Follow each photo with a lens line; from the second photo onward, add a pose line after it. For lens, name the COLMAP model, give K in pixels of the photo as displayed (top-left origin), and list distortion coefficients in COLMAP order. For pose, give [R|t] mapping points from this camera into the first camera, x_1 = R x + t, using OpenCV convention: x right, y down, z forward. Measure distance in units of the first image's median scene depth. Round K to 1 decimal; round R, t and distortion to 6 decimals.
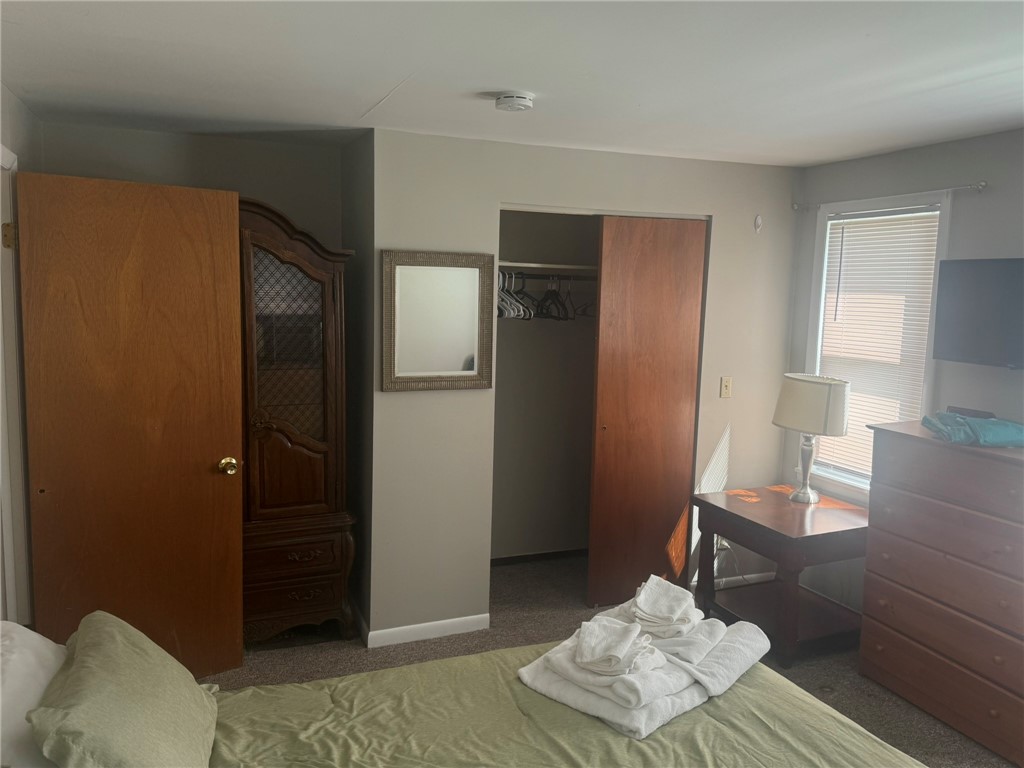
lens RADIAL K [[810.9, 0, 524.5], [0, 810.9, 379.3], [0, 0, 1]] dist [0.226228, -0.345239]
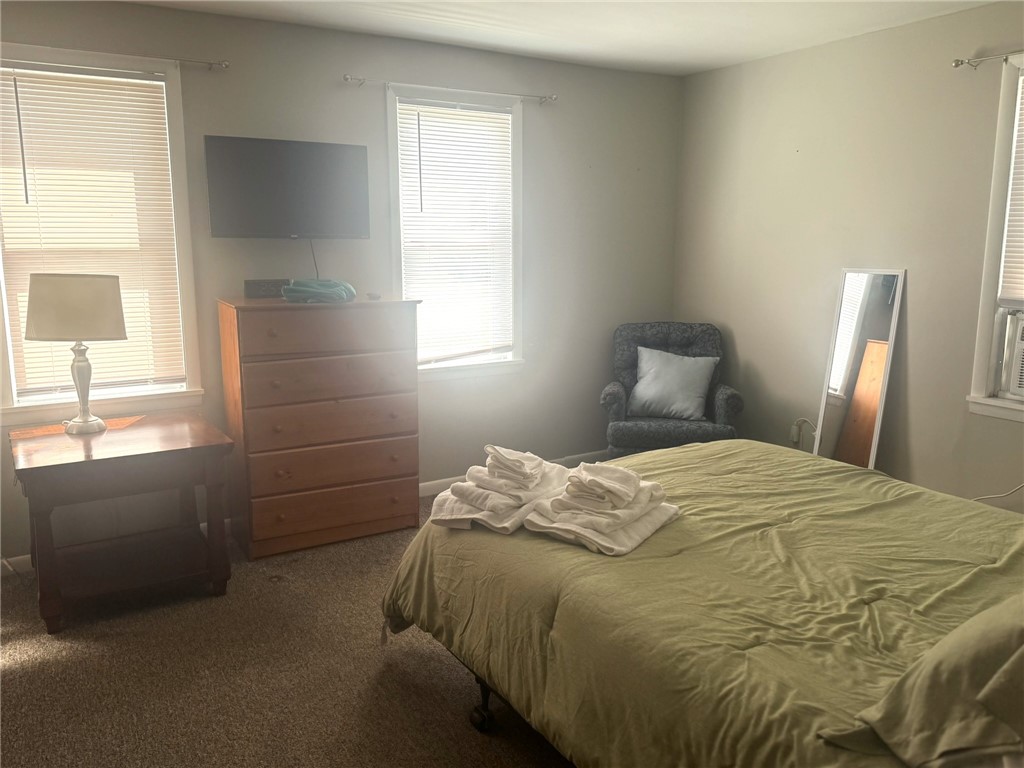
lens RADIAL K [[805.6, 0, 512.0], [0, 805.6, 384.0], [0, 0, 1]] dist [0.001287, 0.000049]
pose [[-0.147392, -0.190778, 0.970505, -0.533380], [0.121419, 0.970310, 0.209180, -0.010803], [-0.981597, 0.148669, -0.119852, 0.791965]]
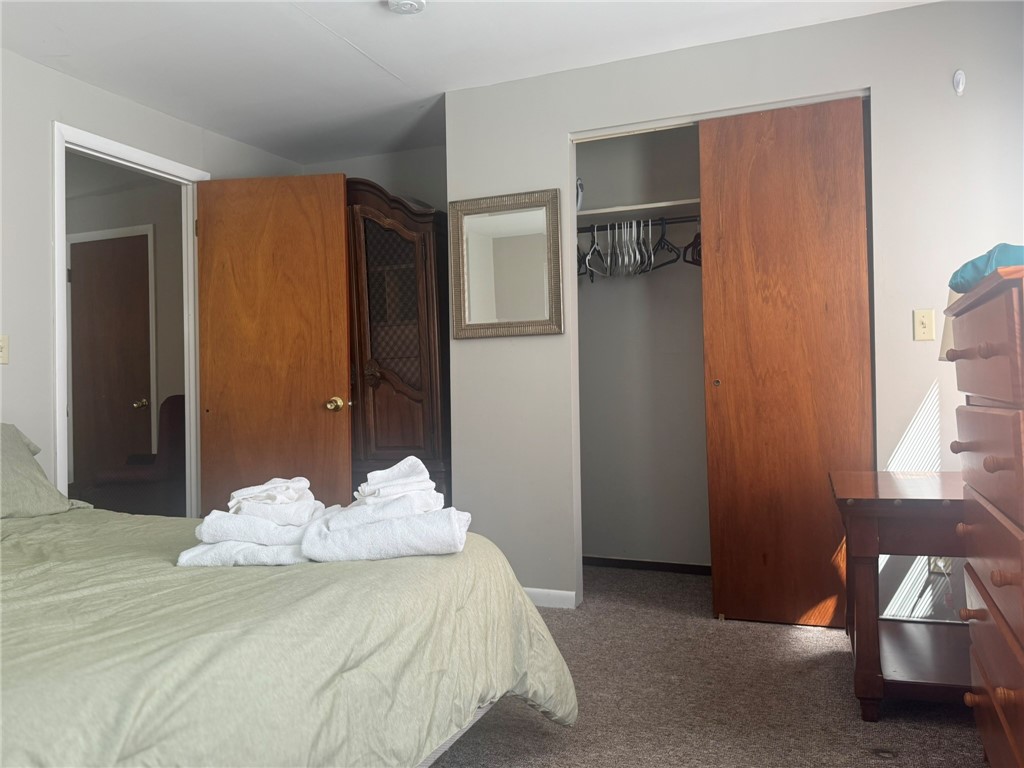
lens RADIAL K [[810.9, 0, 524.5], [0, 810.9, 379.3], [0, 0, 1]] dist [0.226228, -0.345239]
pose [[0.699506, -0.060460, -0.712064, 0.615586], [-0.046145, 0.990514, -0.129433, 0.194336], [0.713135, 0.123397, 0.690081, 0.363981]]
